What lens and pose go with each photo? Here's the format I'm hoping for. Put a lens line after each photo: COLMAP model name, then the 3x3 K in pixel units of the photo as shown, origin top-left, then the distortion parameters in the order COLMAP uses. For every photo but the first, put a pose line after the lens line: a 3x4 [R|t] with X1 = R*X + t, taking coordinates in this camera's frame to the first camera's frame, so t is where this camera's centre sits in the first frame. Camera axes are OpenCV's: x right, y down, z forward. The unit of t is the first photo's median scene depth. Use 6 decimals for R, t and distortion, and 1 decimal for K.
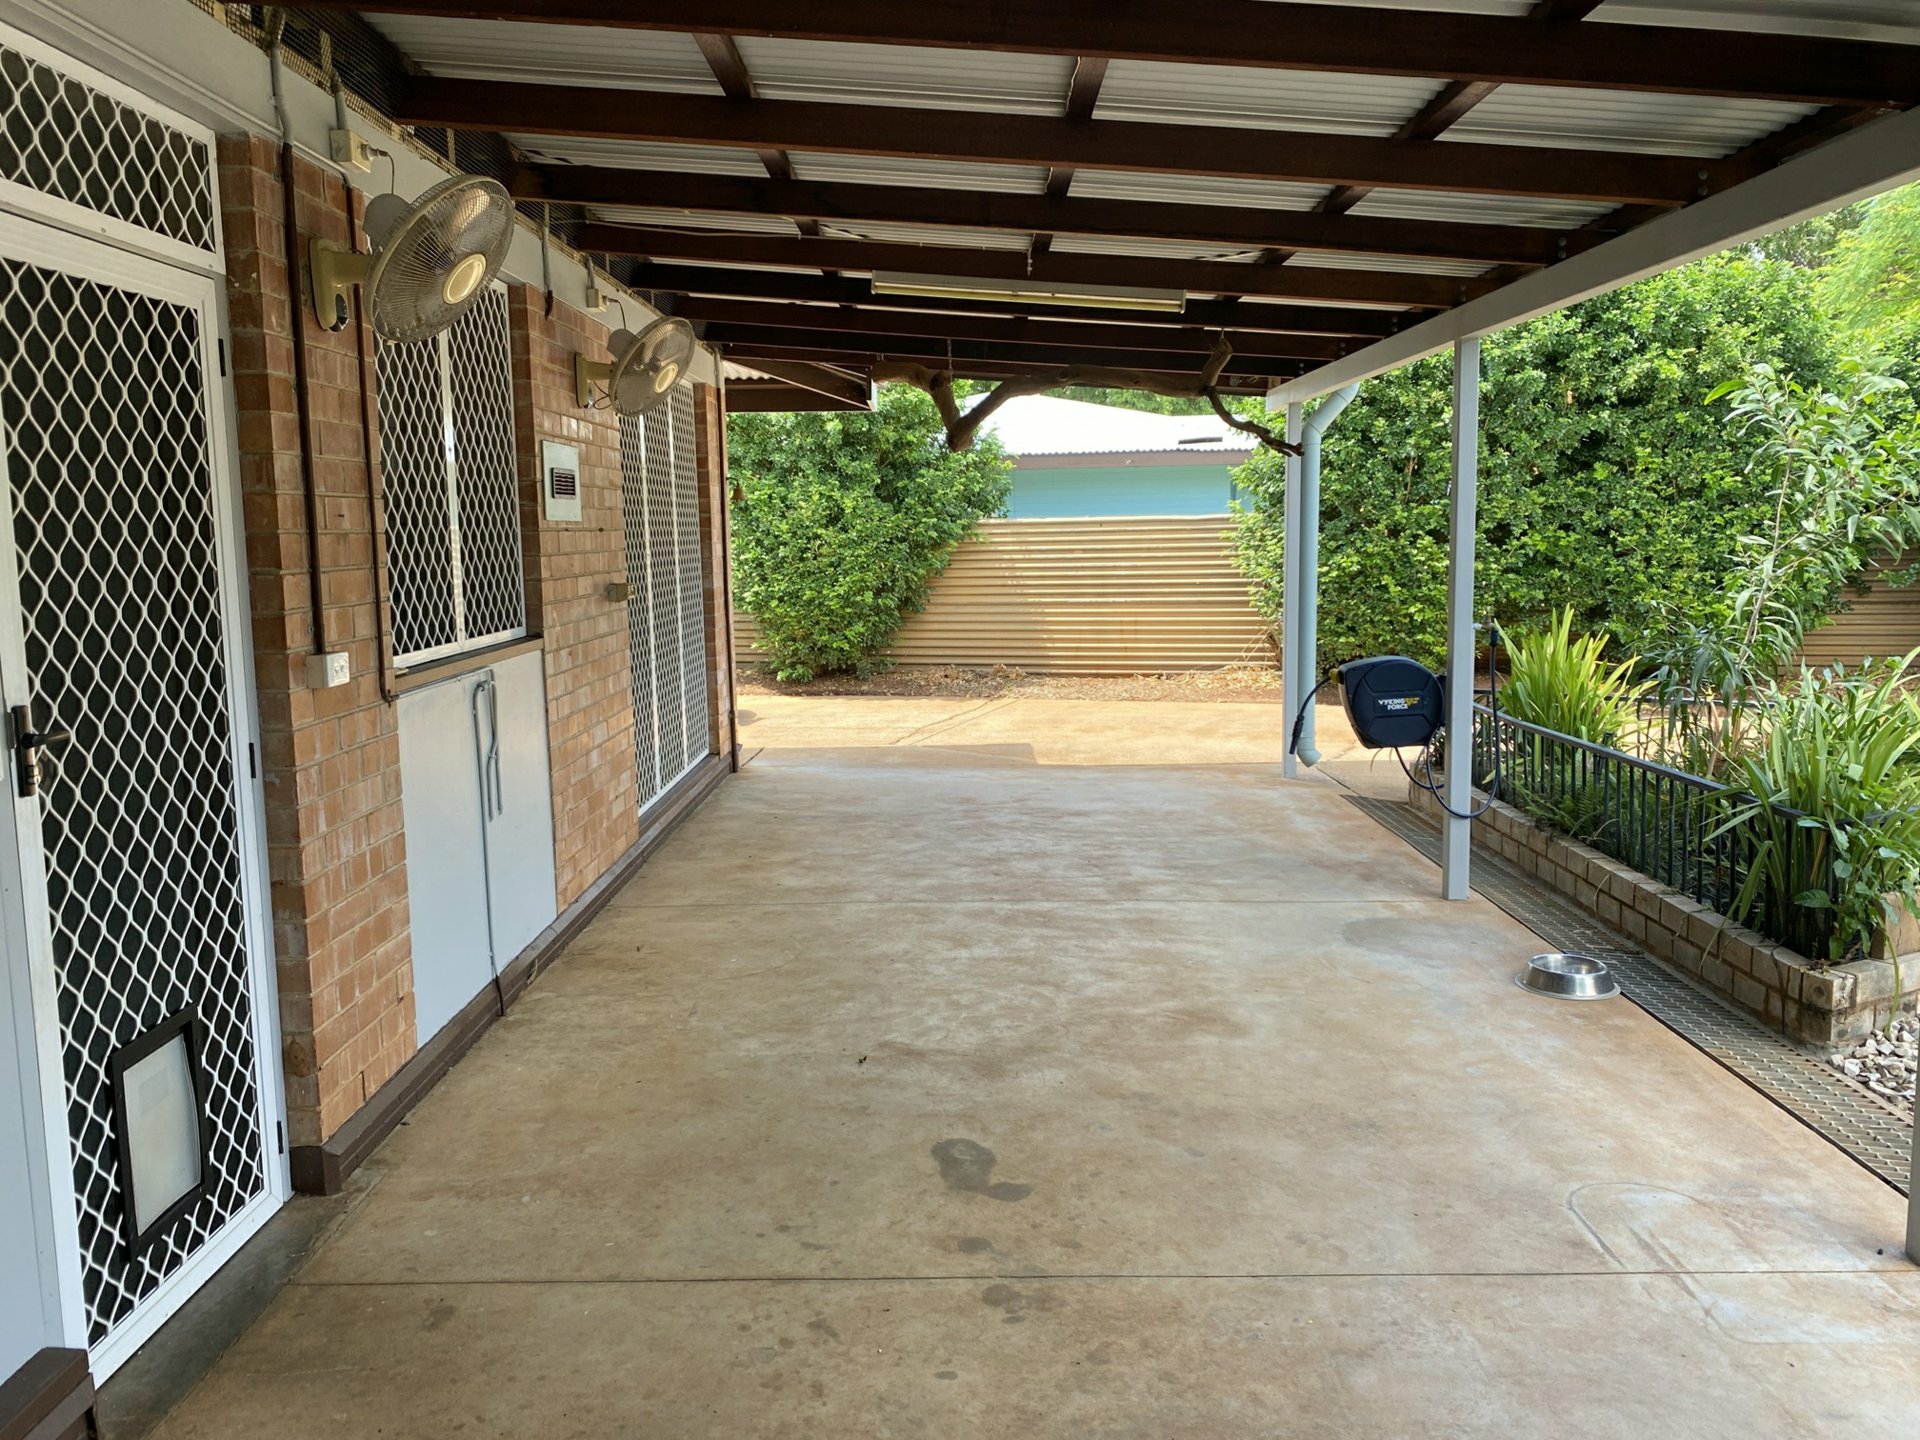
lens RADIAL K [[1462.5, 0, 961.1], [0, 1462.5, 721.5], [0, 0, 1]] dist [-0.012078, 0.007779]
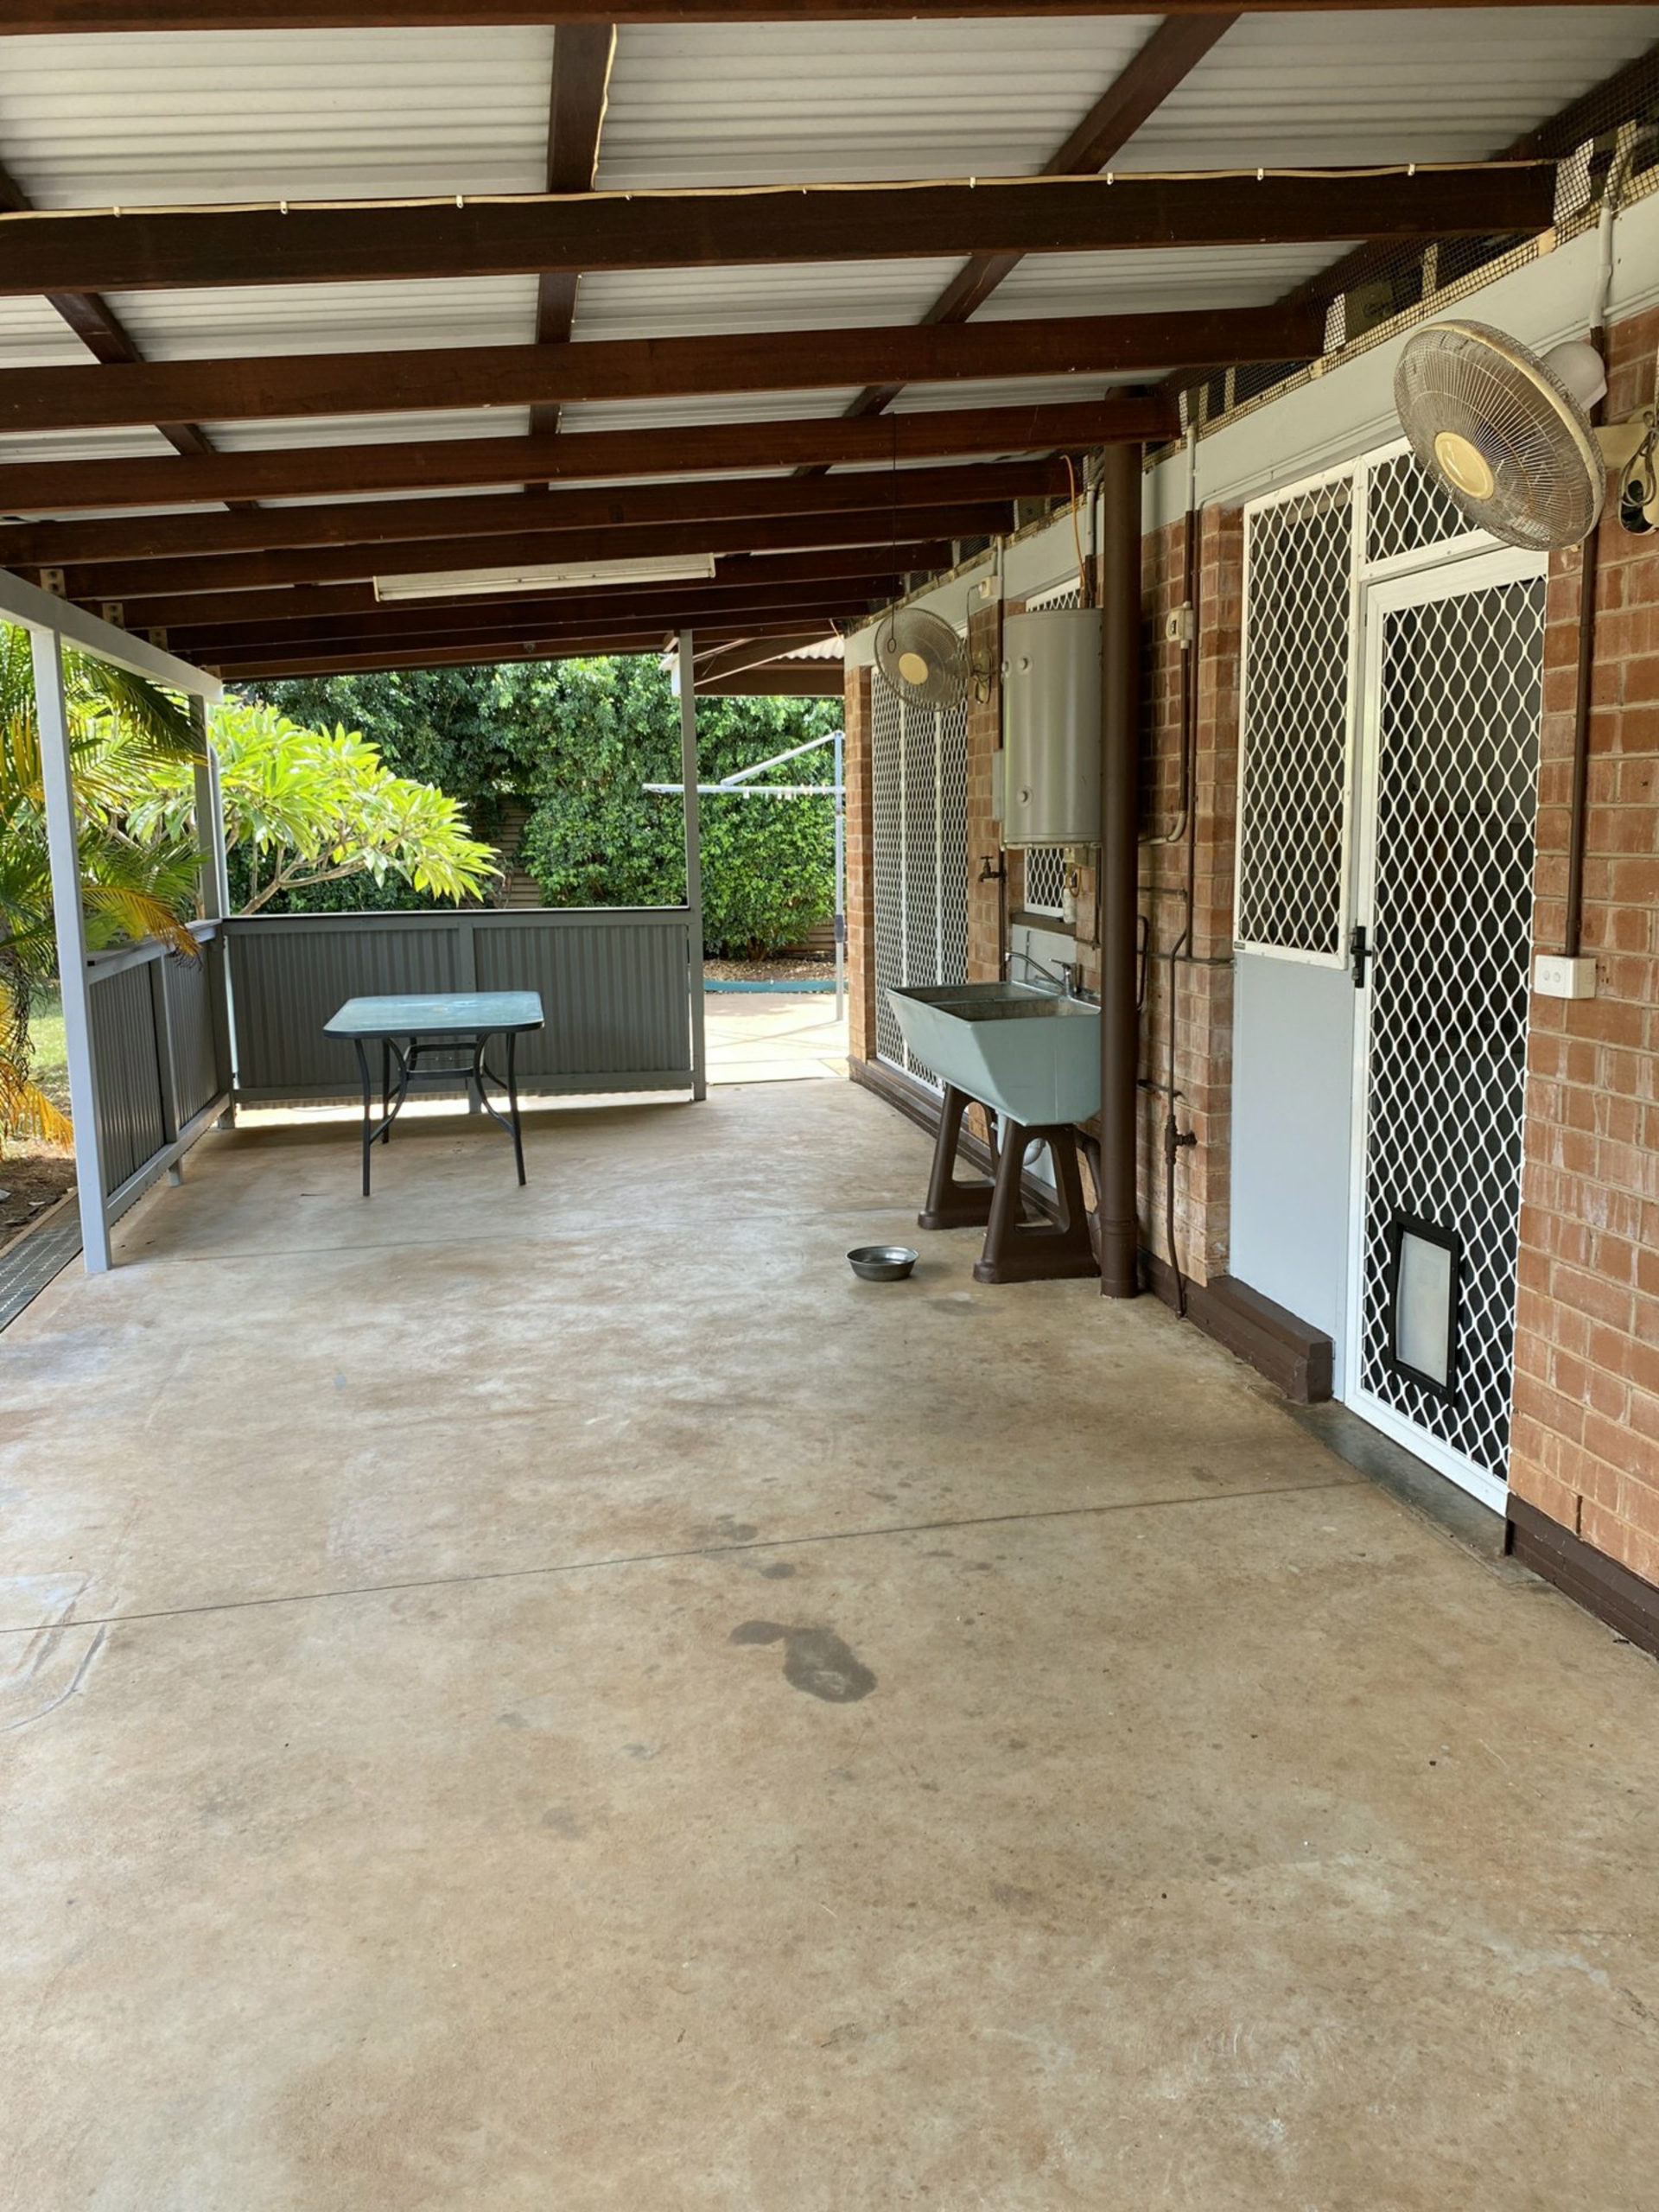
lens RADIAL K [[1684.9, 0, 831.3], [0, 1684.9, 1098.5], [0, 0, 1]] dist [-0.012078, 0.007779]
pose [[-0.981685, 0.064494, -0.179263, 0.151249], [0.009286, 0.956037, 0.293100, -0.263011], [0.190285, 0.286068, -0.939126, 1.920343]]
